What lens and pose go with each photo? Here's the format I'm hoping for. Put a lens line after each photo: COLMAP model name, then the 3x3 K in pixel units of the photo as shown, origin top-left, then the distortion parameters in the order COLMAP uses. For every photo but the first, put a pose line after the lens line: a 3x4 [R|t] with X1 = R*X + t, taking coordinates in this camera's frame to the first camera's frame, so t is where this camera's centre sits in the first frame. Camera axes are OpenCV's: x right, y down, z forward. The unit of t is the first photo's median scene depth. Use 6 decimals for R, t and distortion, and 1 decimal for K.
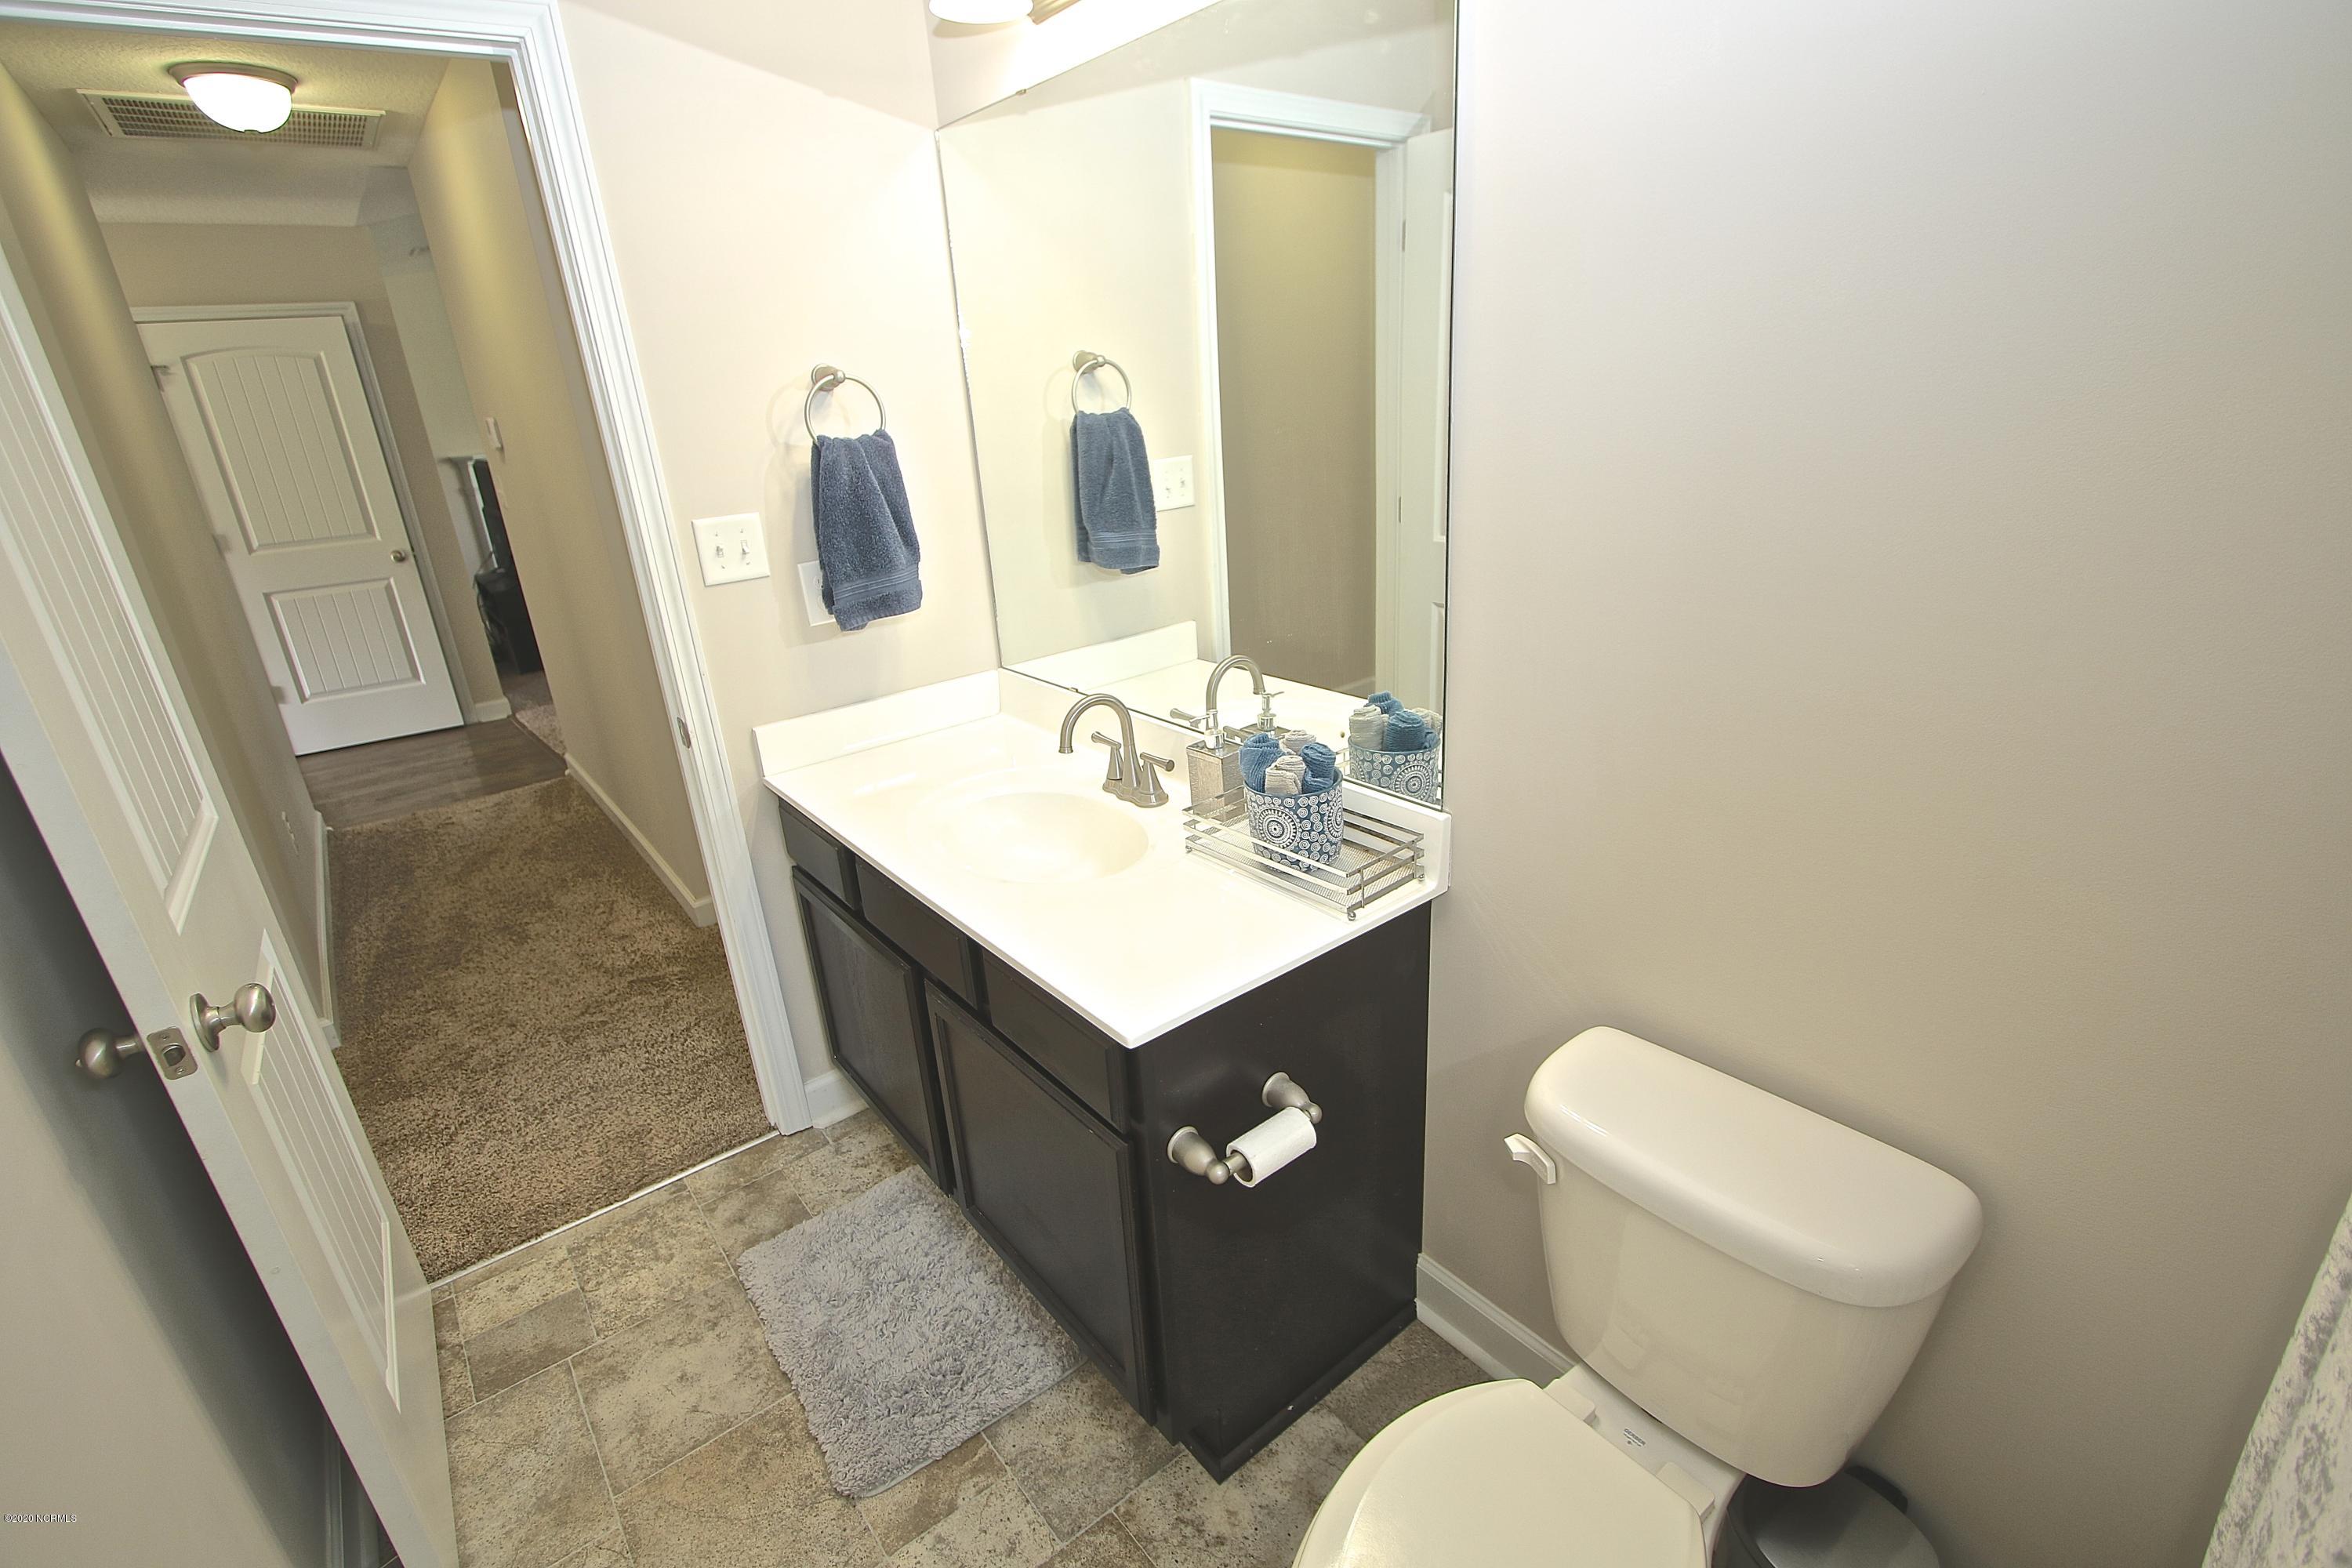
lens RADIAL K [[1078.4, 0, 1181.7], [0, 1078.4, 768.6], [0, 0, 1]] dist [-0.015326, 0.000577]
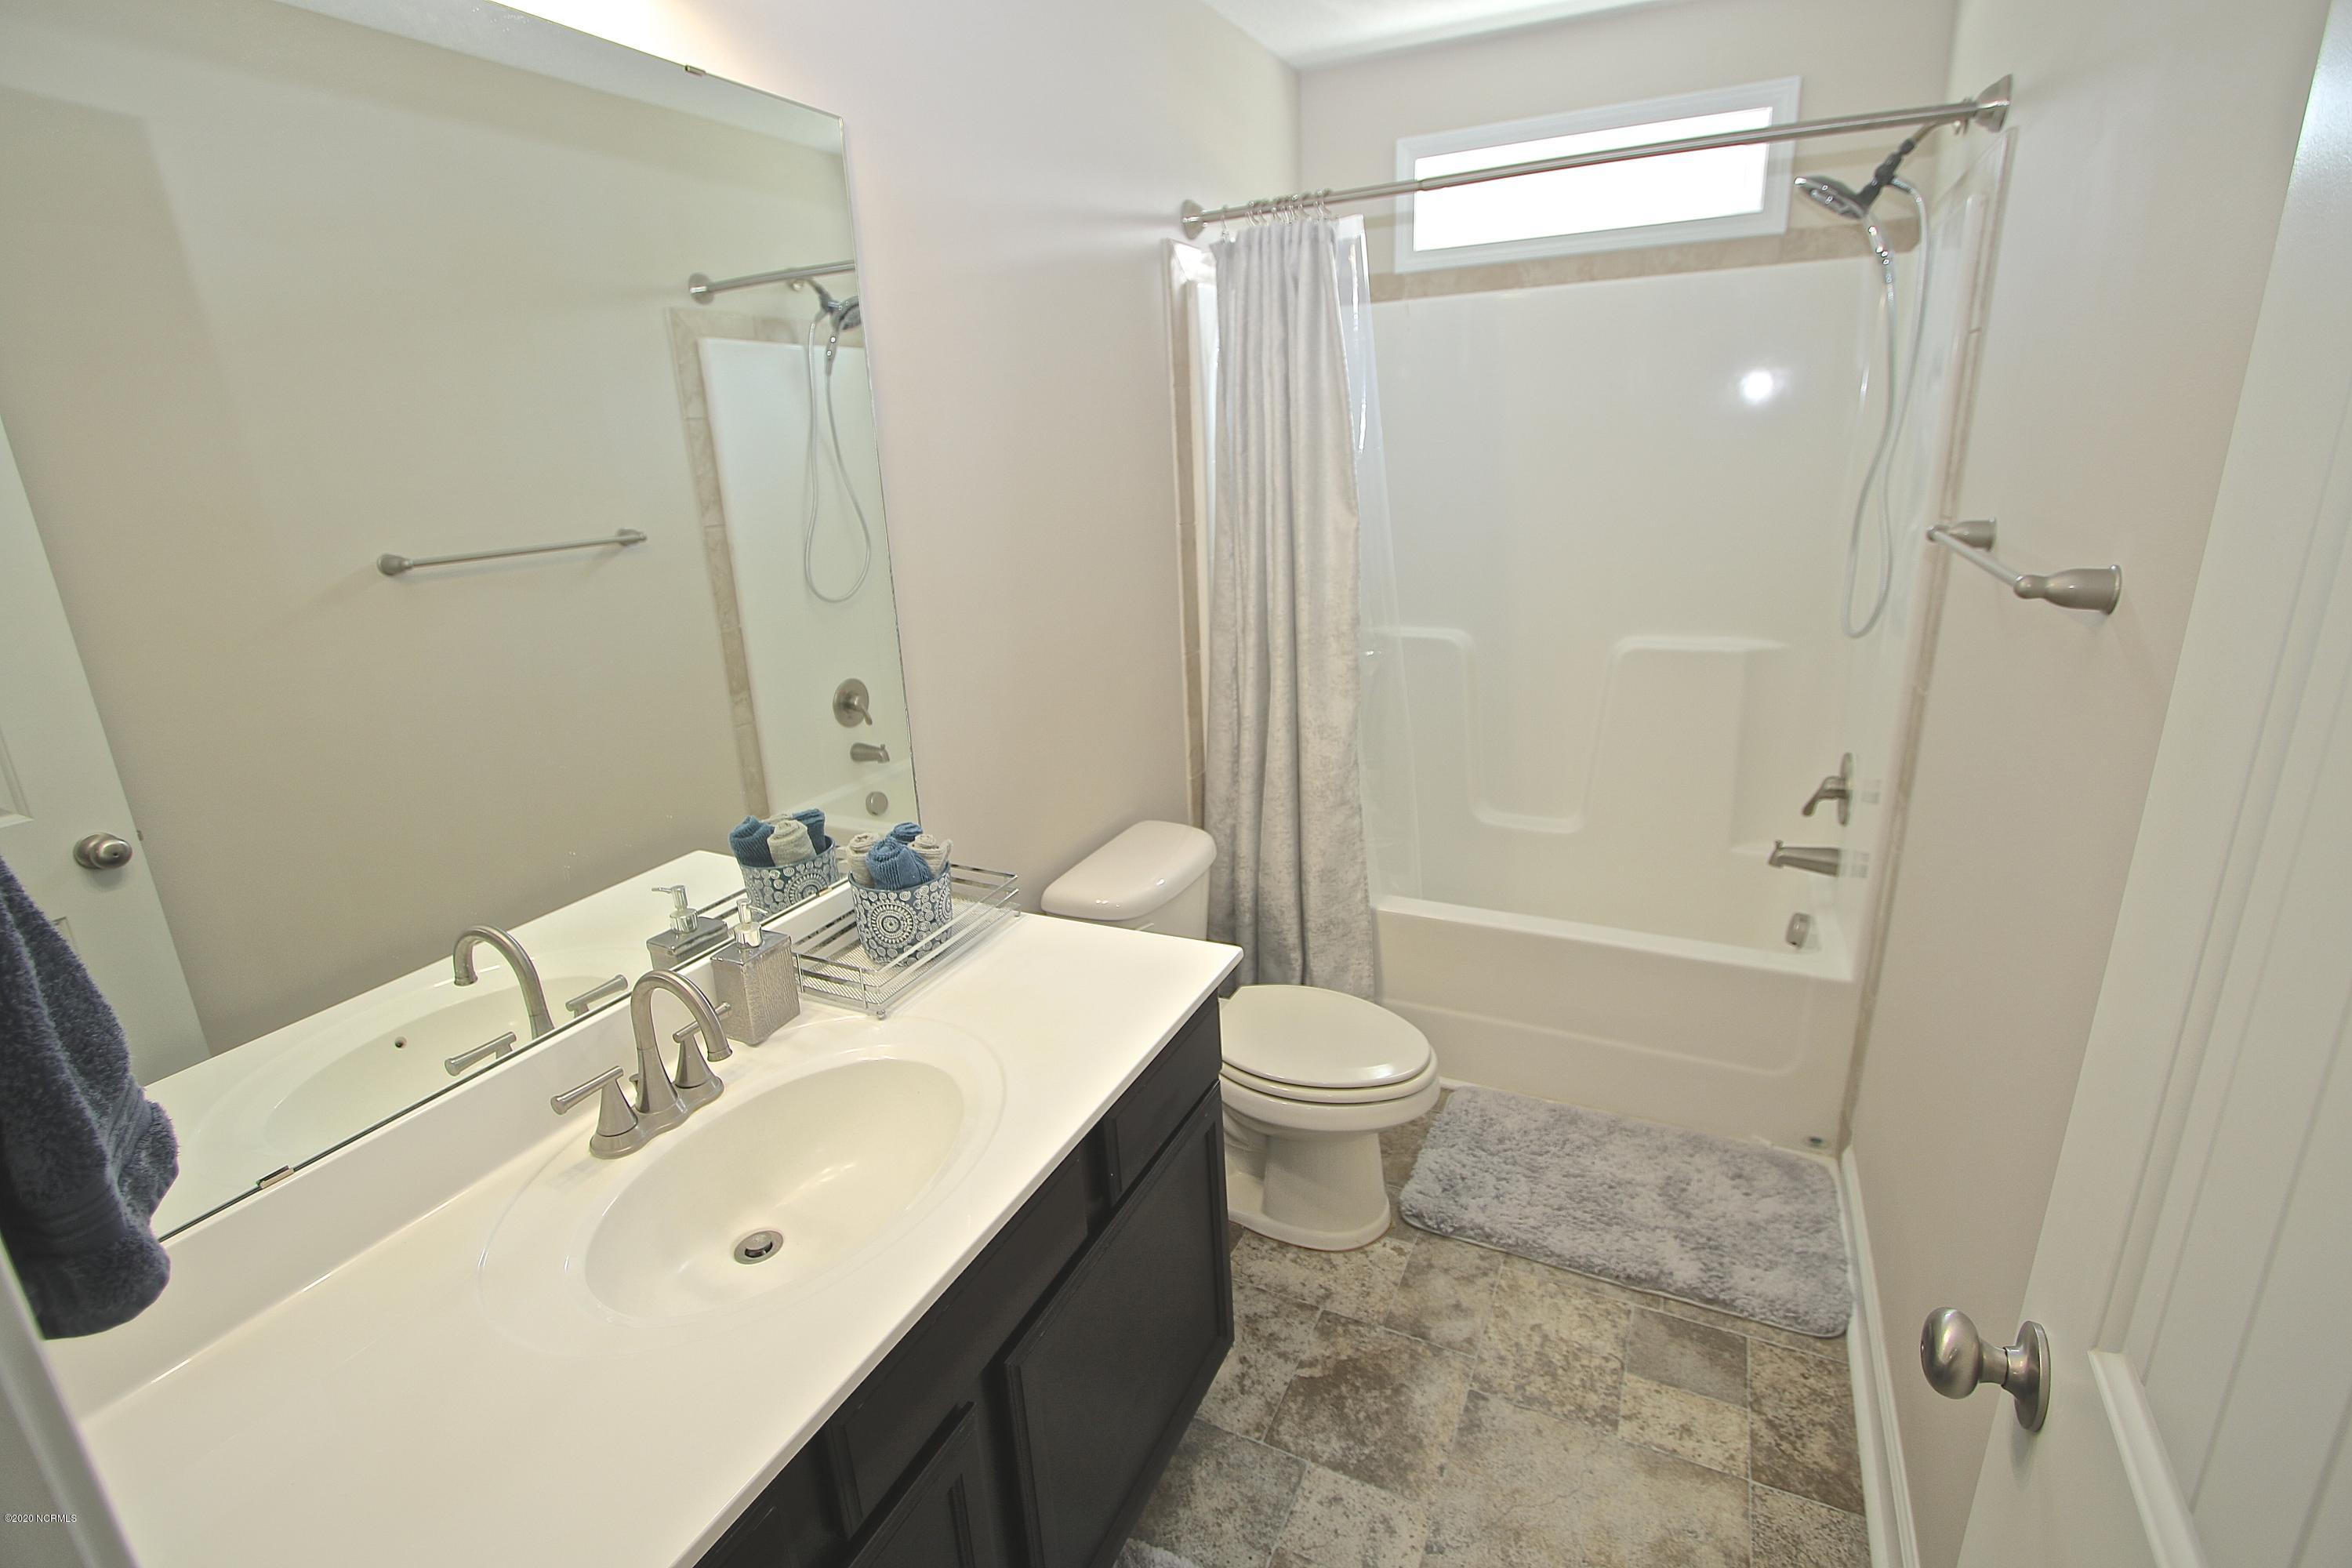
lens RADIAL K [[1104.9, 0, 1172.9], [0, 1104.9, 796.4], [0, 0, 1]] dist [-0.000834, -0.000247]
pose [[-0.430186, -0.199981, 0.880311, -0.916119], [0.372585, 0.848892, 0.374917, -0.348492], [-0.822265, 0.489275, -0.290671, 1.095730]]
